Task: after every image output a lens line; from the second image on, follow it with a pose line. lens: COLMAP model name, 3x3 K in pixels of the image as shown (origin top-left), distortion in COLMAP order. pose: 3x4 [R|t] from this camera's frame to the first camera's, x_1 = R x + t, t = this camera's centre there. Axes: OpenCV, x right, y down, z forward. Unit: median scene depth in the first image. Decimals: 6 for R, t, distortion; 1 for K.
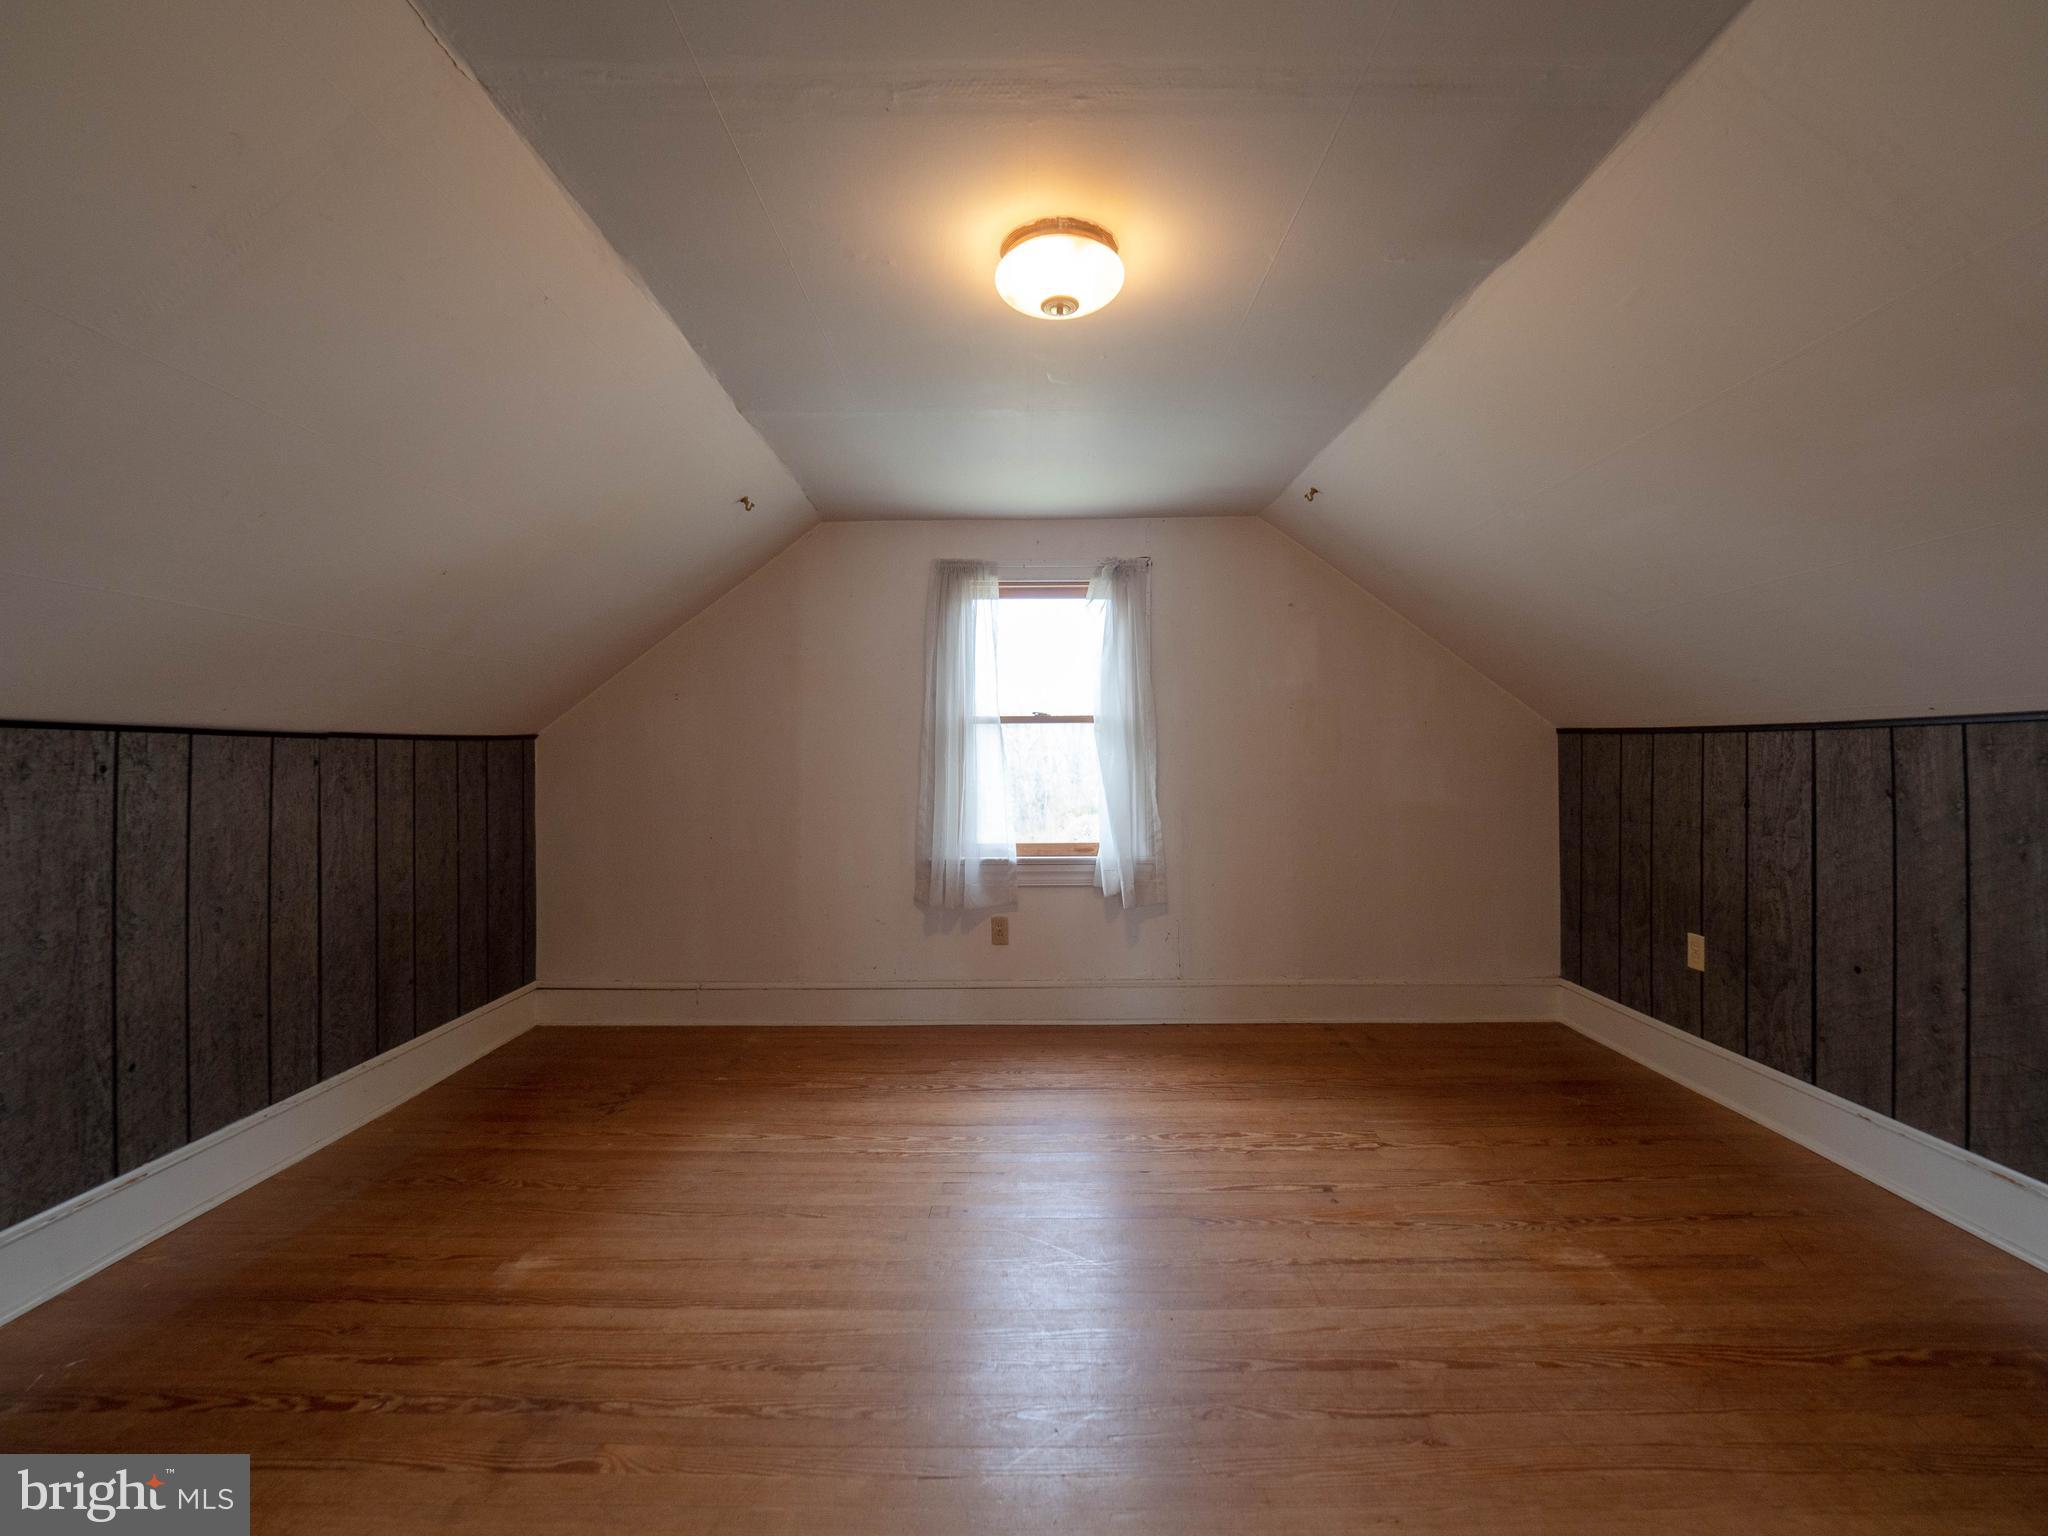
lens RADIAL K [[877.2, 0, 1027.3], [0, 877.2, 760.7], [0, 0, 1]] dist [-0.001597, -0.000078]
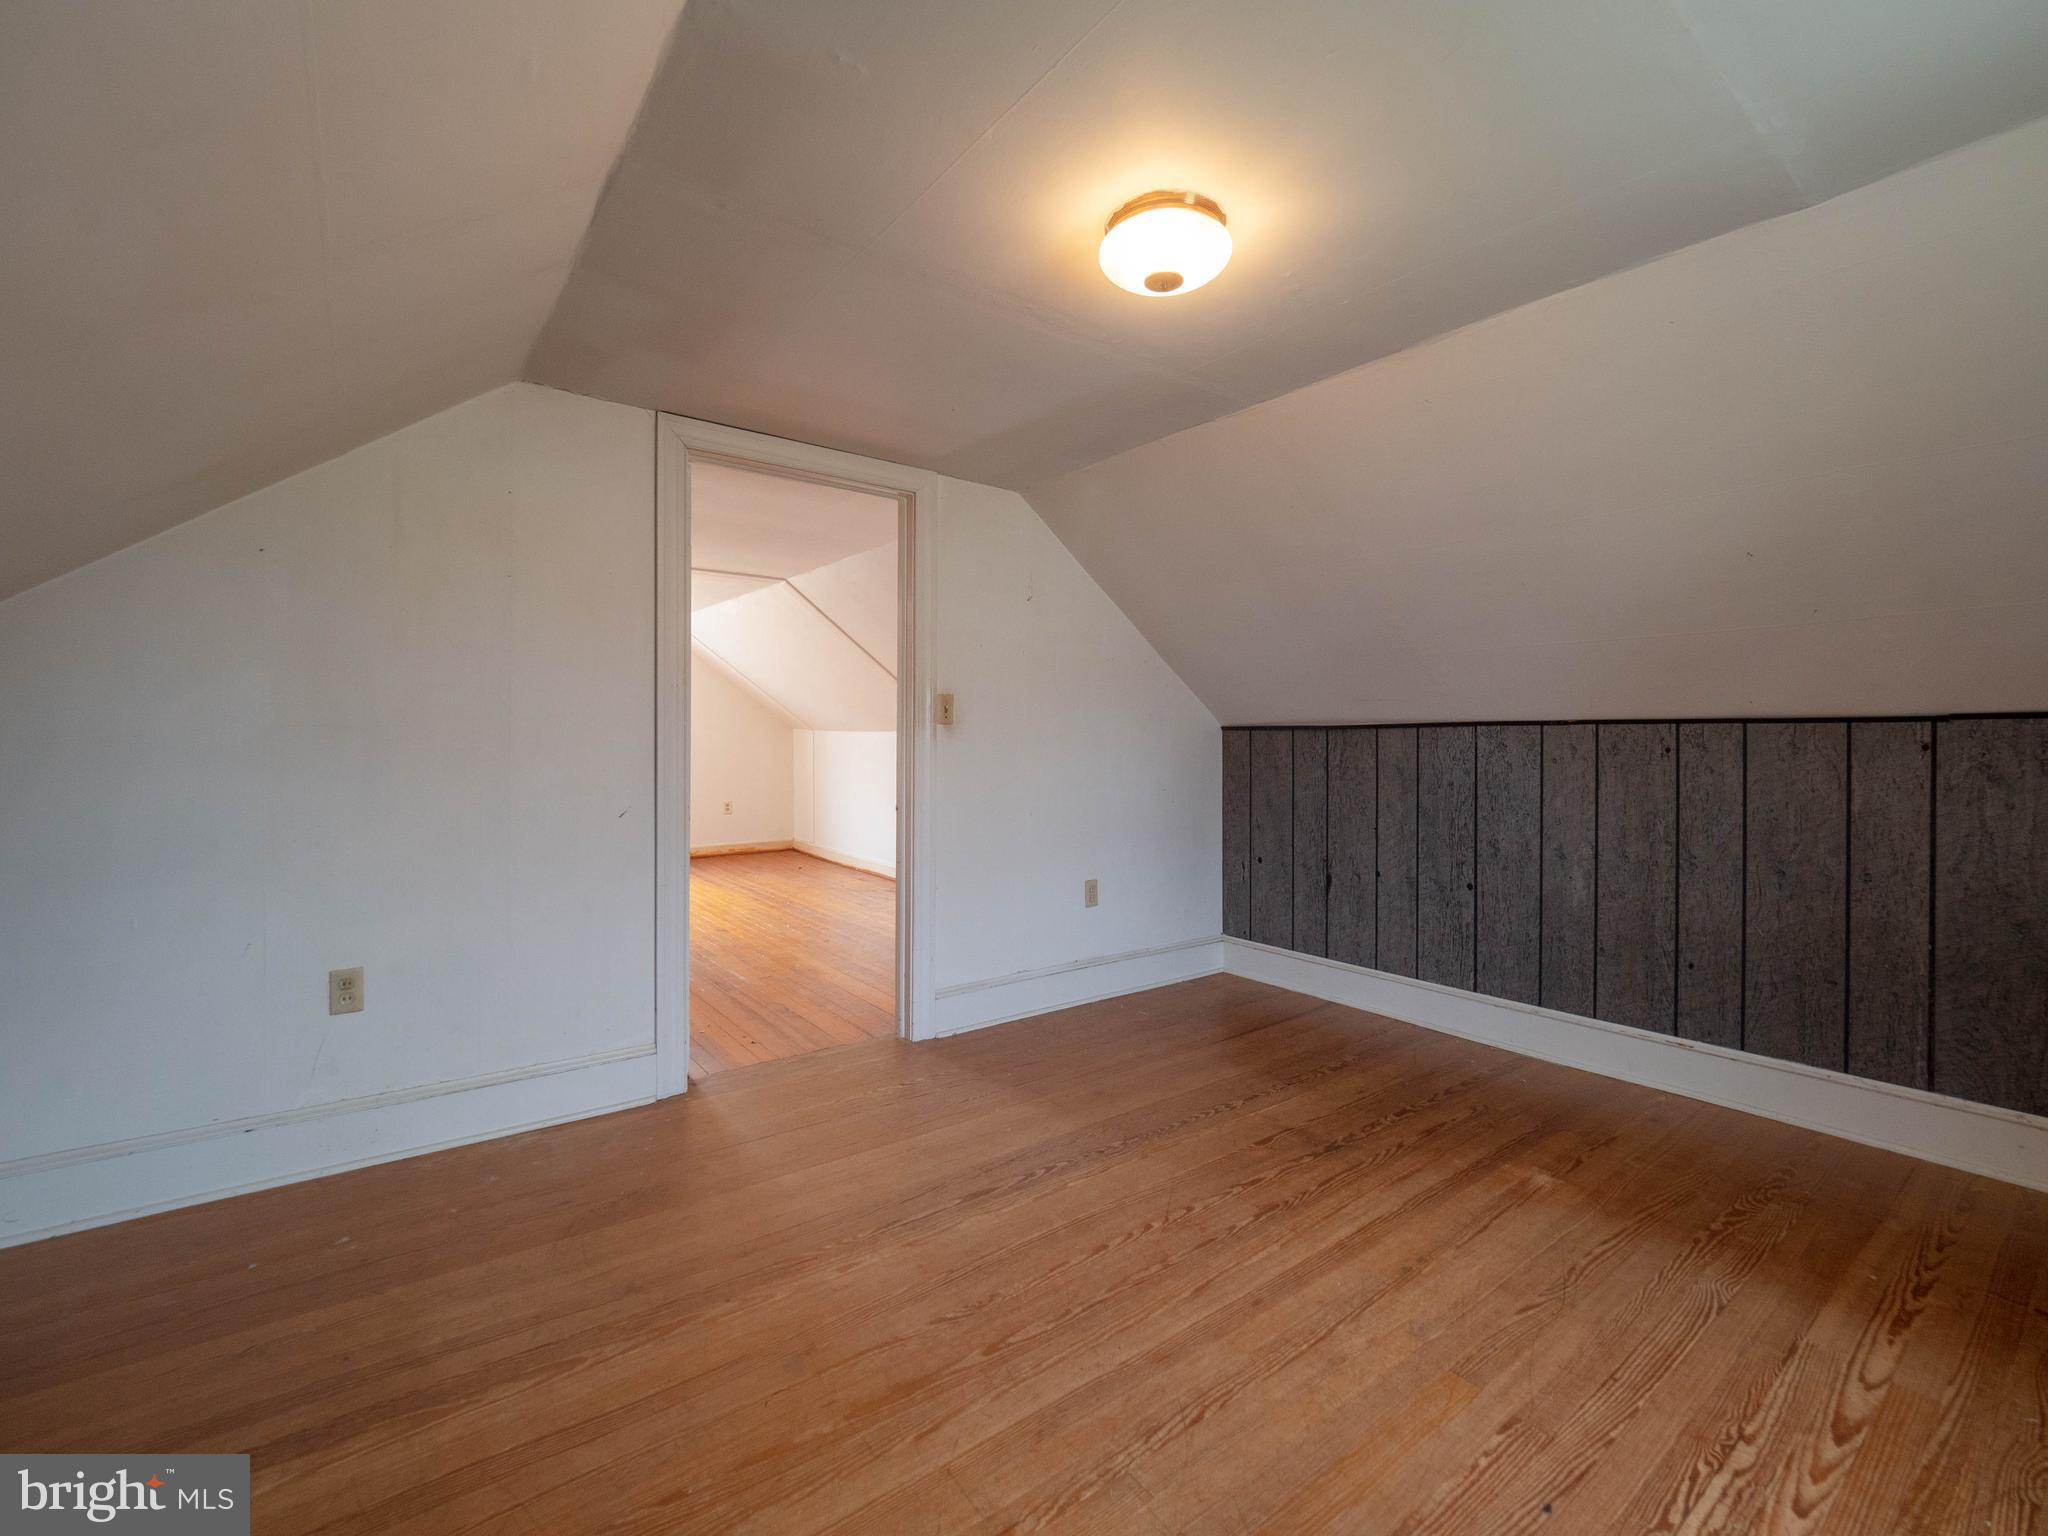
lens RADIAL K [[877.2, 0, 1020.6], [0, 877.2, 754.3], [0, 0, 1]] dist [-0.001597, -0.000078]
pose [[-0.797161, 0.007691, -0.603717, 0.654533], [-0.002032, 0.999879, 0.015421, -0.003652], [0.603763, 0.013520, -0.797049, 1.454768]]
